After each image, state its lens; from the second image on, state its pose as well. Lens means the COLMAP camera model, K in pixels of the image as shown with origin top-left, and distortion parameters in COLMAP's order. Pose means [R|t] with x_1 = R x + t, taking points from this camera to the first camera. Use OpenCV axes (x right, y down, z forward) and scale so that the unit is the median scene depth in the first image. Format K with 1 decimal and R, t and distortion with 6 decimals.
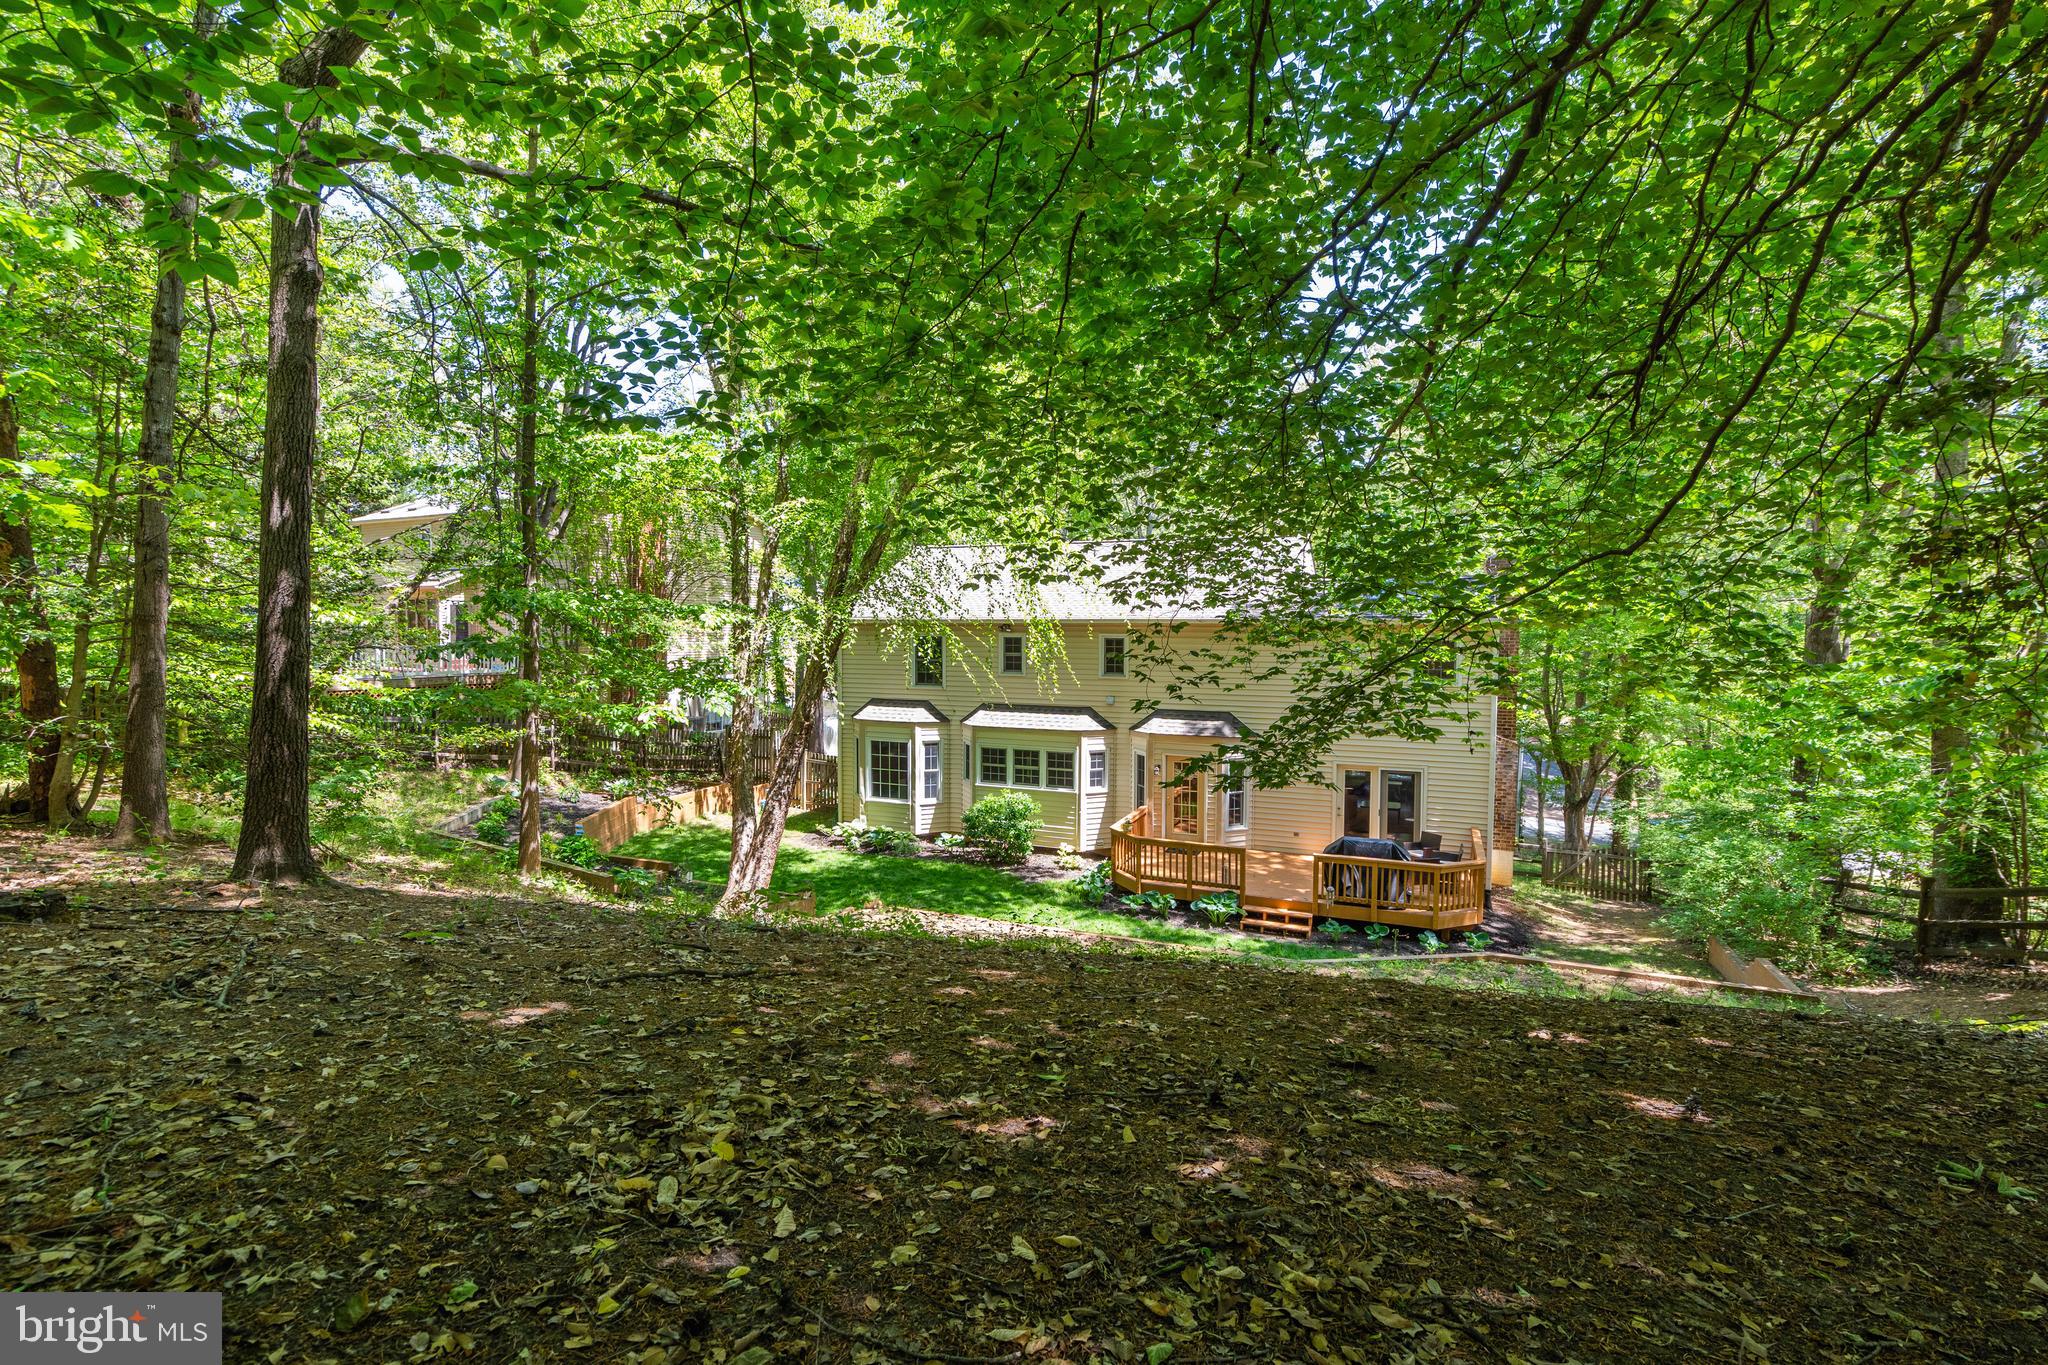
lens RADIAL K [[945.0, 0, 1035.7], [0, 945.0, 680.5], [0, 0, 1]] dist [-0.002108, 0.000800]
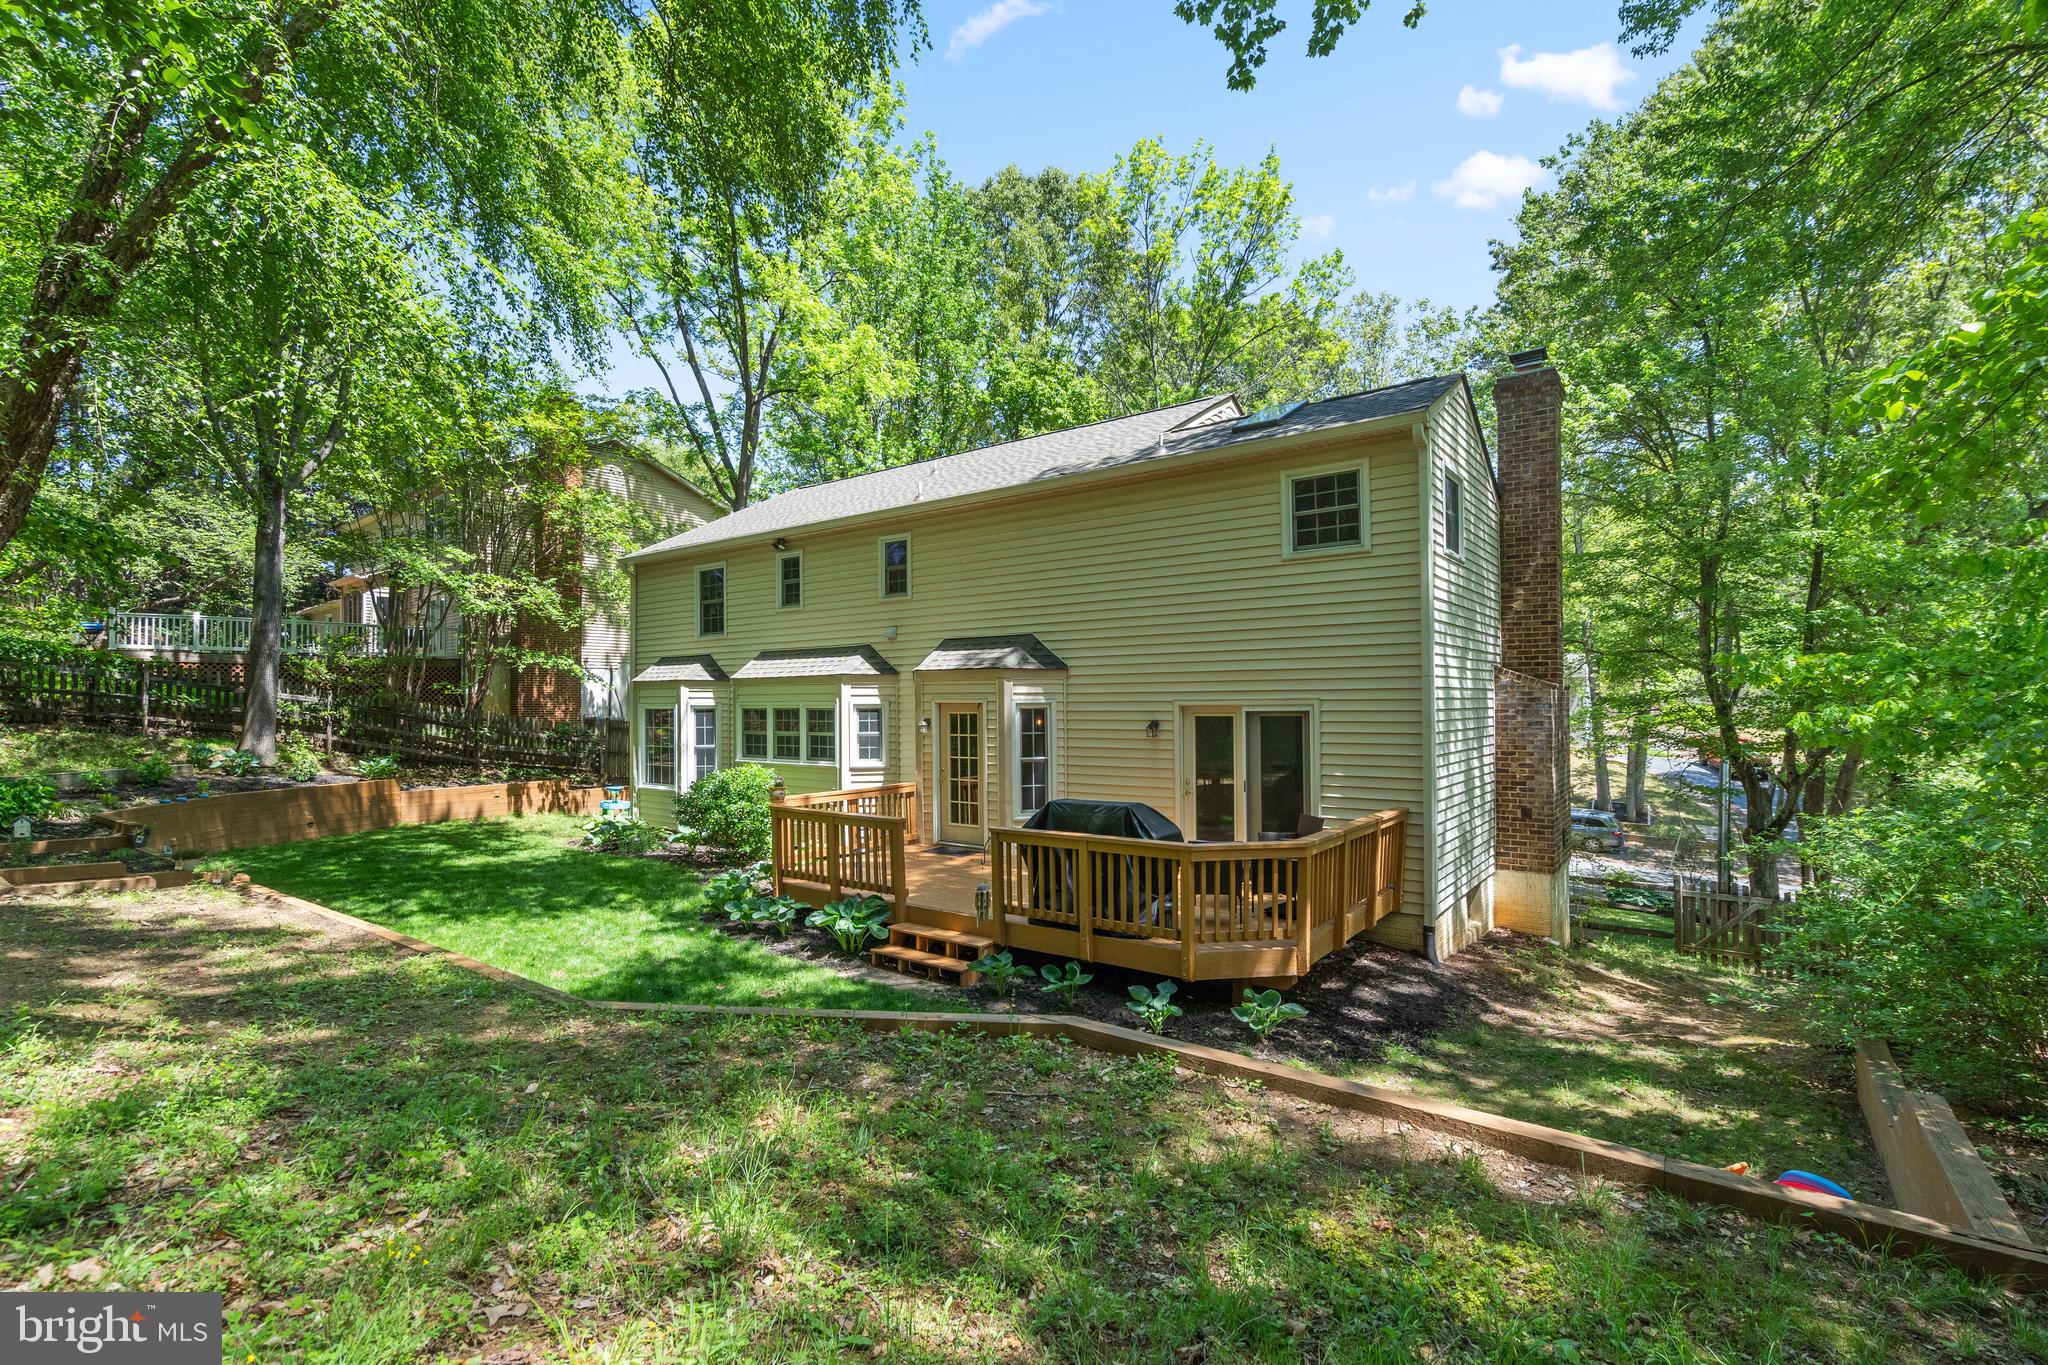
lens RADIAL K [[945.0, 0, 1035.2], [0, 945.0, 672.6], [0, 0, 1]] dist [-0.002108, 0.000800]
pose [[0.954375, -0.036057, -0.296425, 0.381892], [0.008891, 0.995674, -0.092488, 0.114550], [0.298478, 0.085633, 0.950567, 0.382524]]
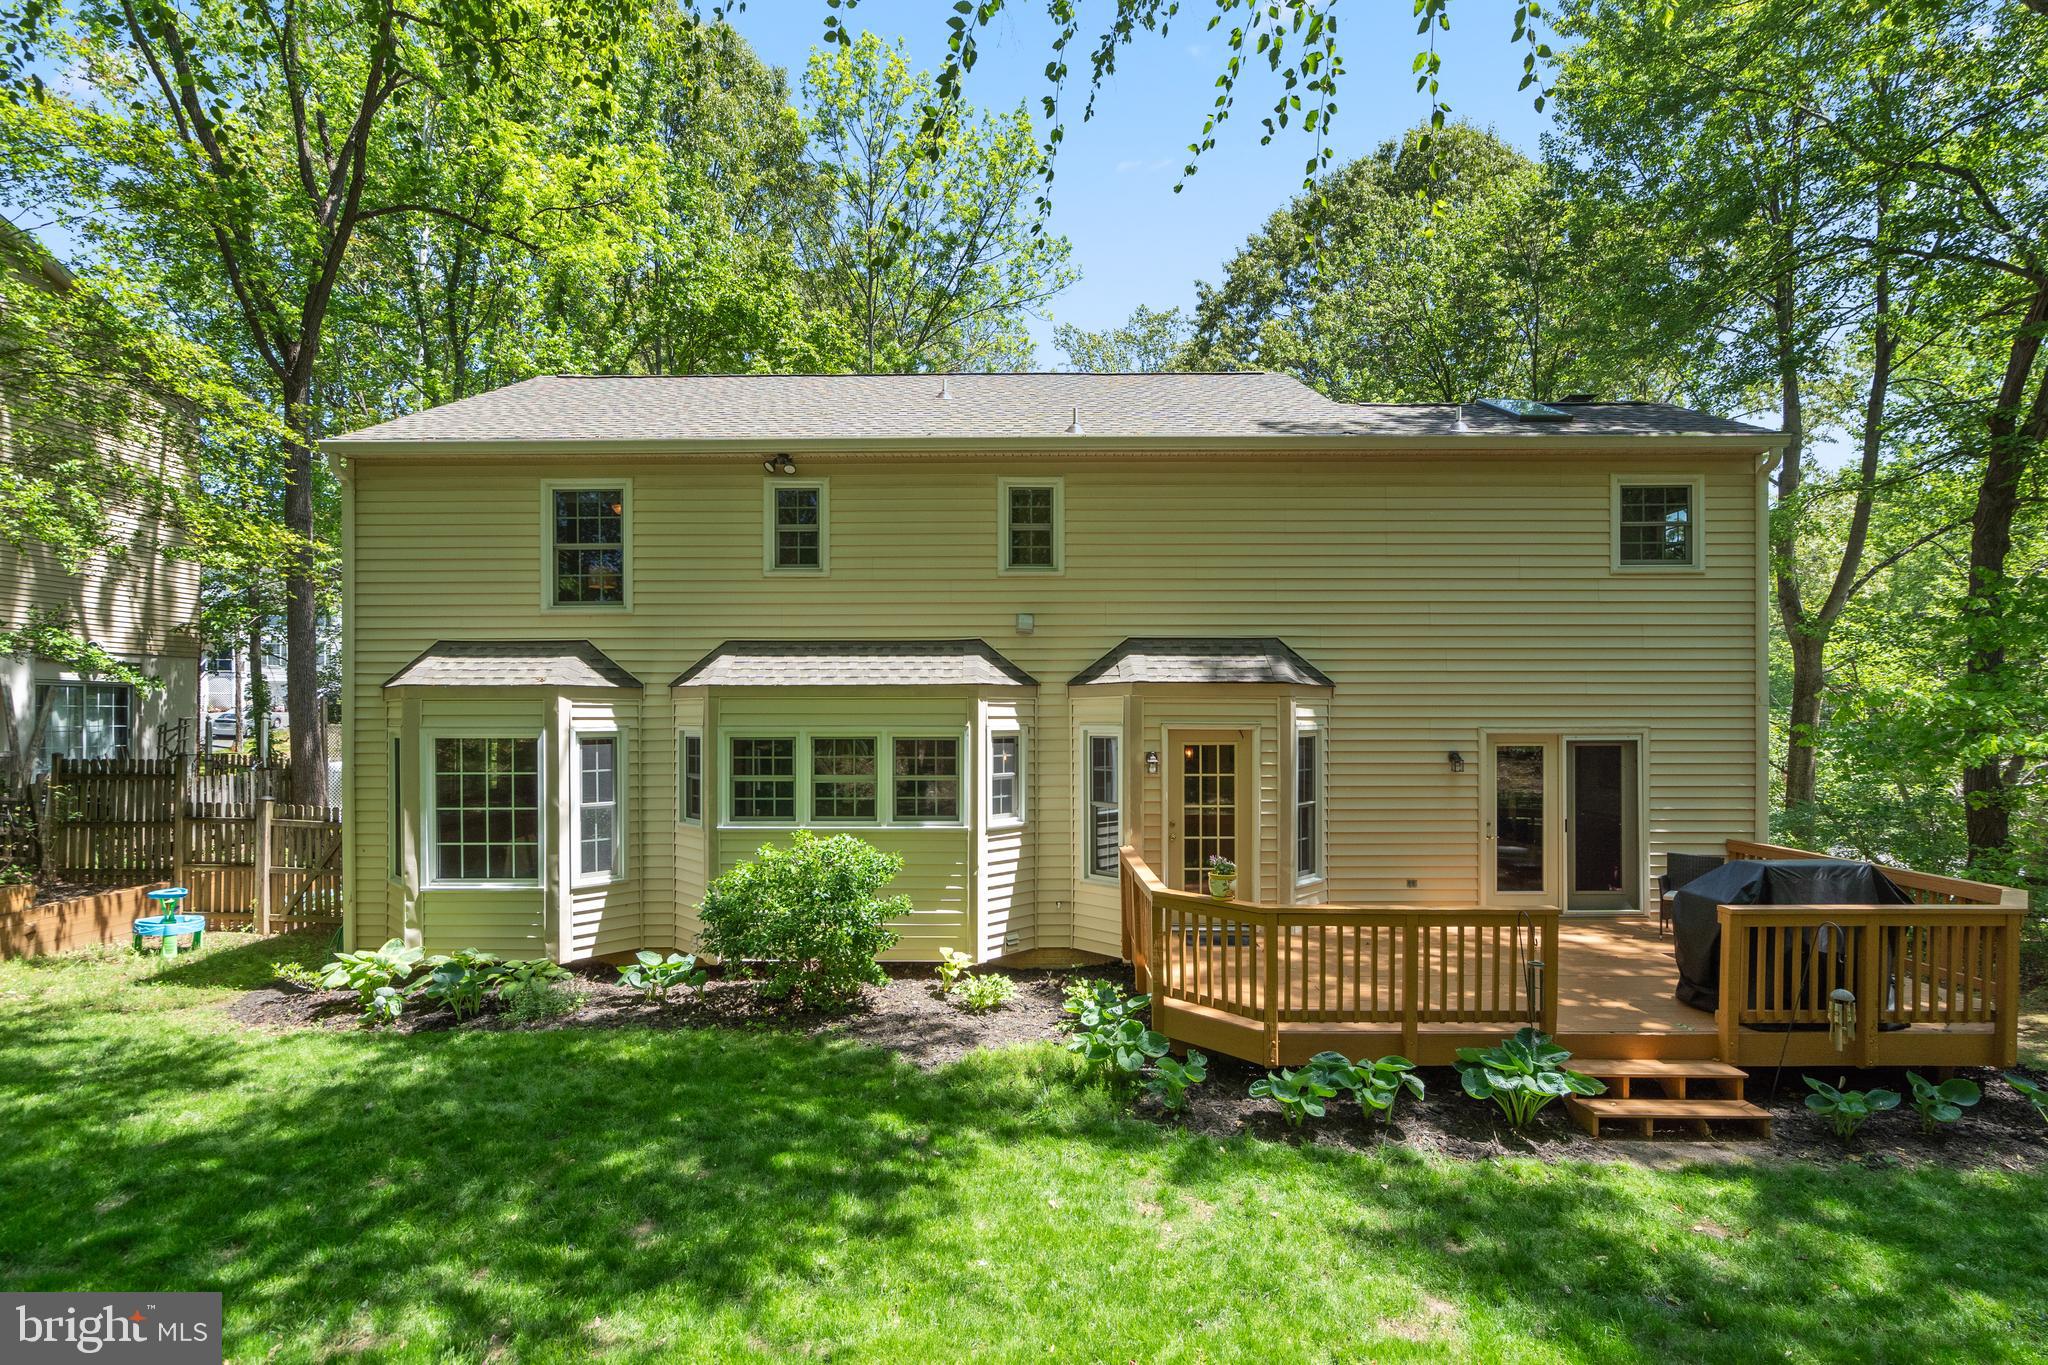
lens RADIAL K [[945.0, 0, 984.8], [0, 945.0, 722.6], [0, 0, 1]] dist [-0.002108, 0.000800]
pose [[0.942677, -0.020647, 0.333066, -0.092699], [0.039906, 0.997897, -0.051085, 0.091697], [-0.331311, 0.061448, 0.941519, 0.578062]]
